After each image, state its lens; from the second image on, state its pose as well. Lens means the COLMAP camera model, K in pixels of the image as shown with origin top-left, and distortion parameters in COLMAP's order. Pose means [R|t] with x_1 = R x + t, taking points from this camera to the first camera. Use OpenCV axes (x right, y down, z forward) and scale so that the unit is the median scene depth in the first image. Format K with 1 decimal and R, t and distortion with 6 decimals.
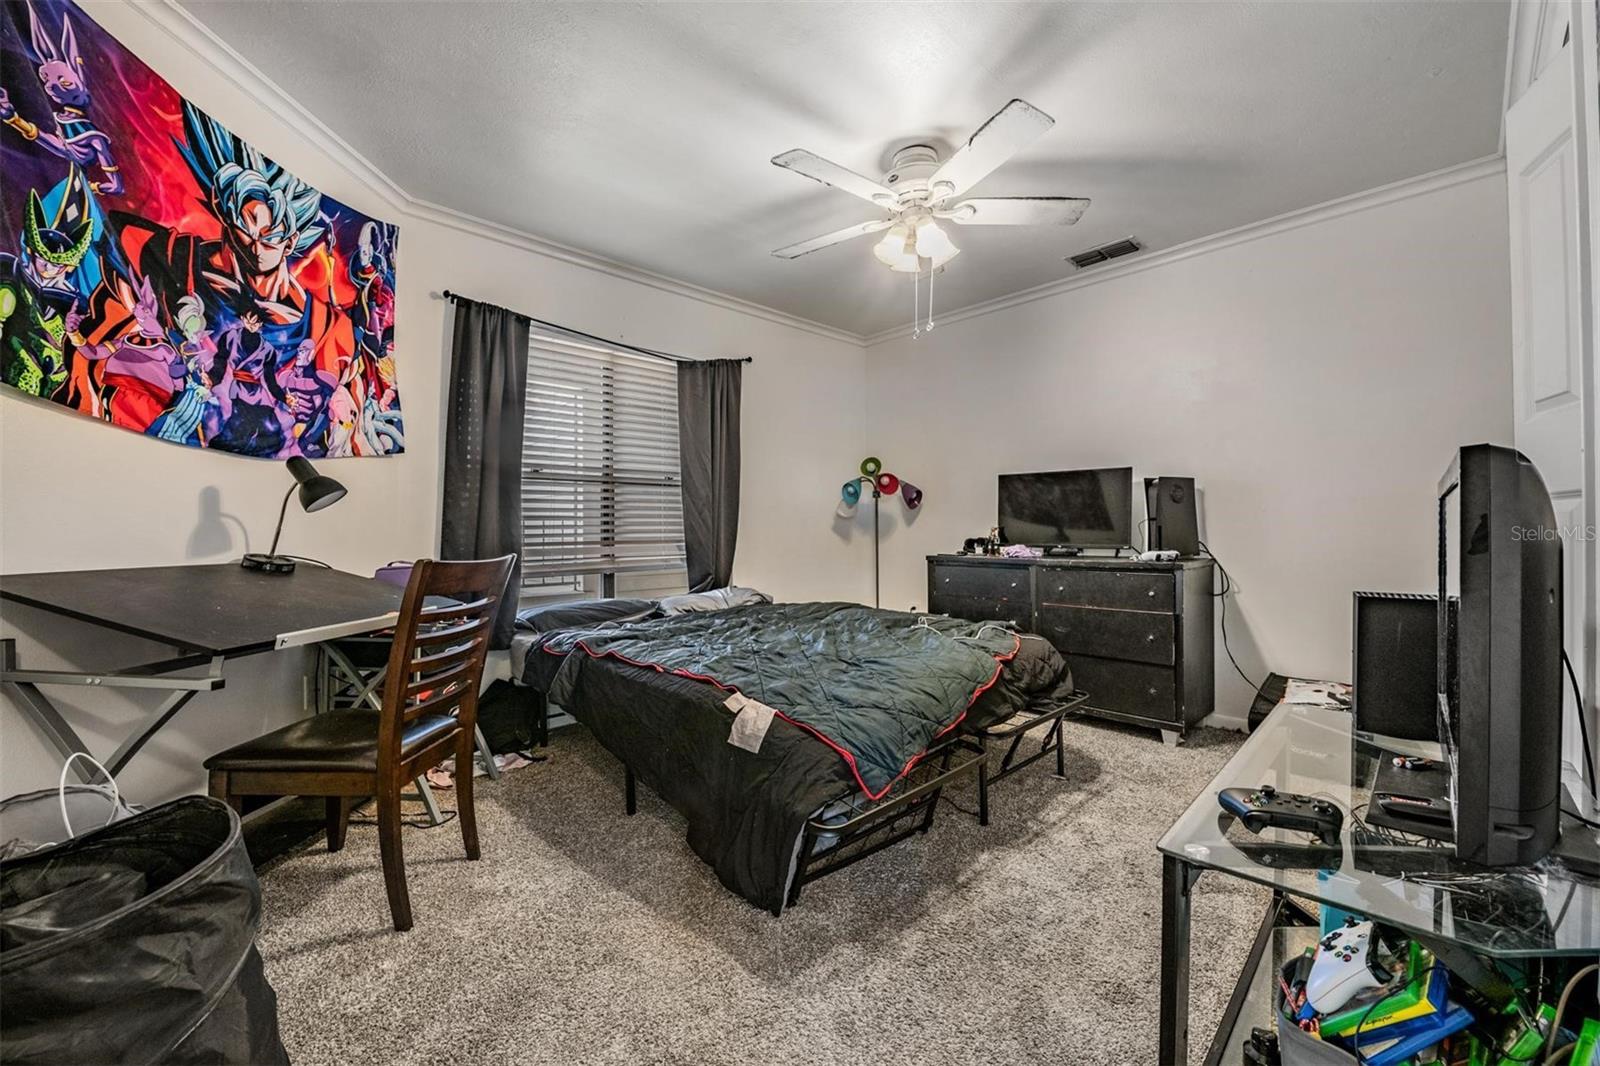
lens RADIAL K [[635.8, 0, 801.2], [0, 635.8, 531.4], [0, 0, 1]] dist [-0.010388, -0.002075]
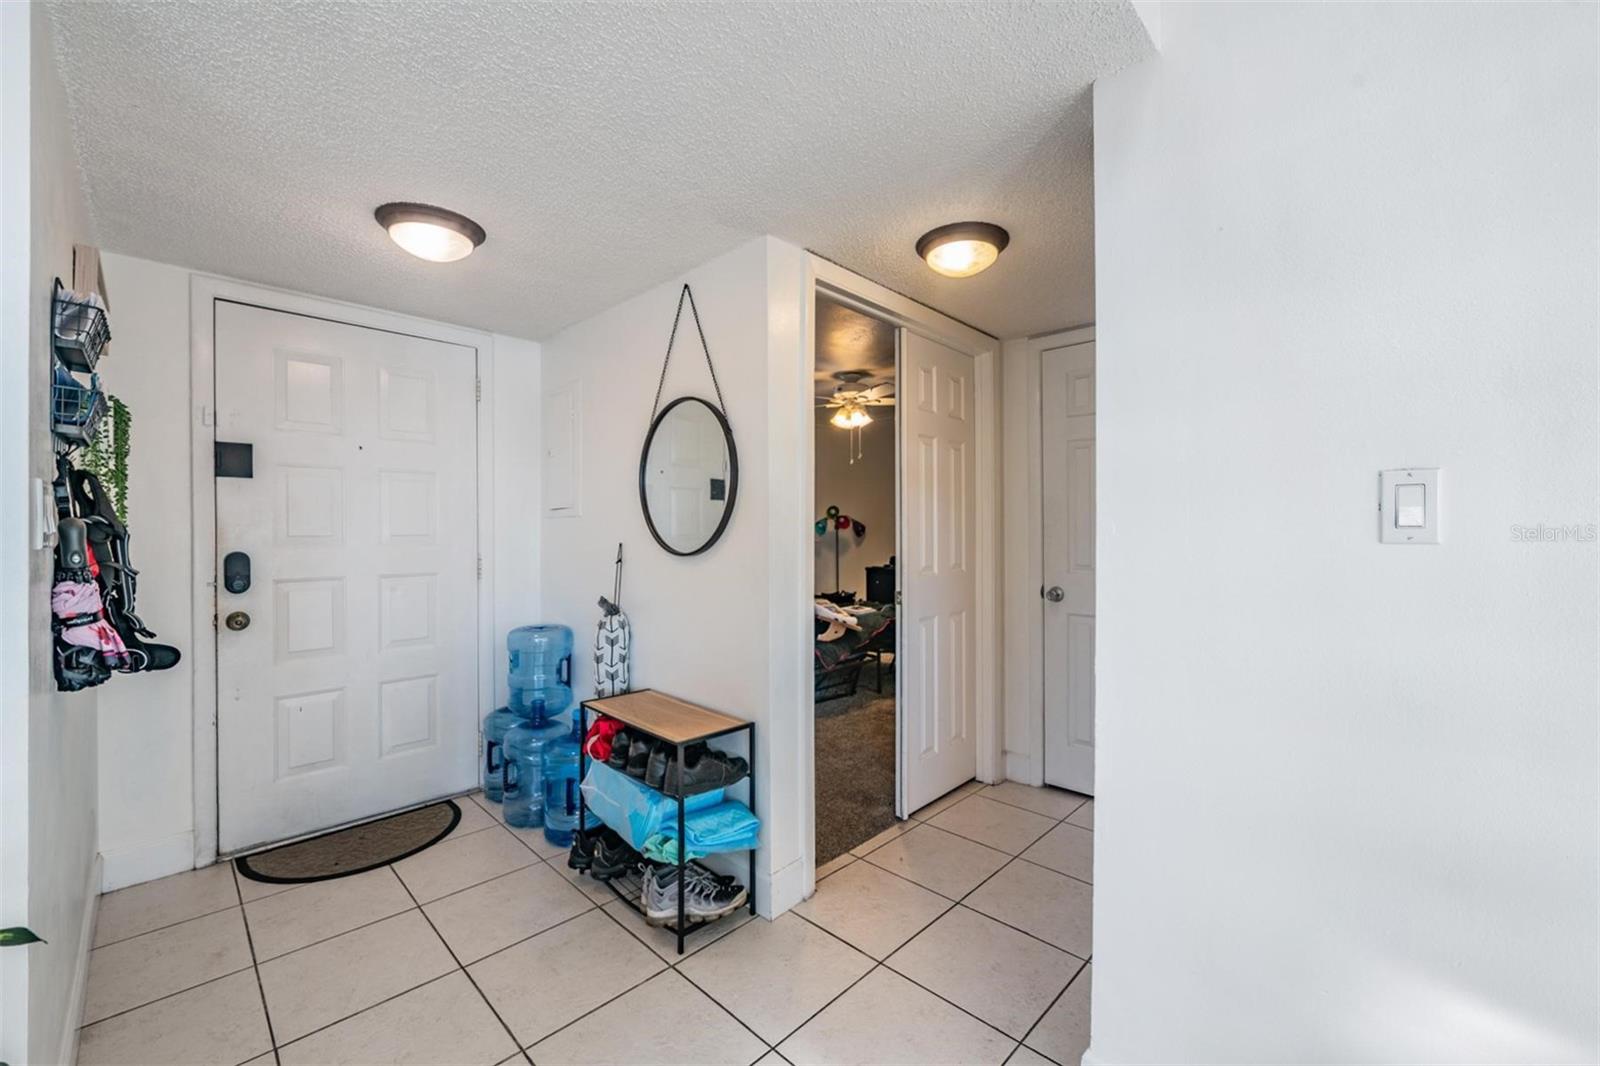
lens RADIAL K [[635.8, 0, 798.6], [0, 635.8, 531.0], [0, 0, 1]] dist [-0.010388, -0.002075]
pose [[0.999252, -0.002069, 0.038621, -0.038499], [0.001983, 0.999995, 0.002266, -0.055657], [-0.038625, -0.002188, 0.999251, -0.596268]]
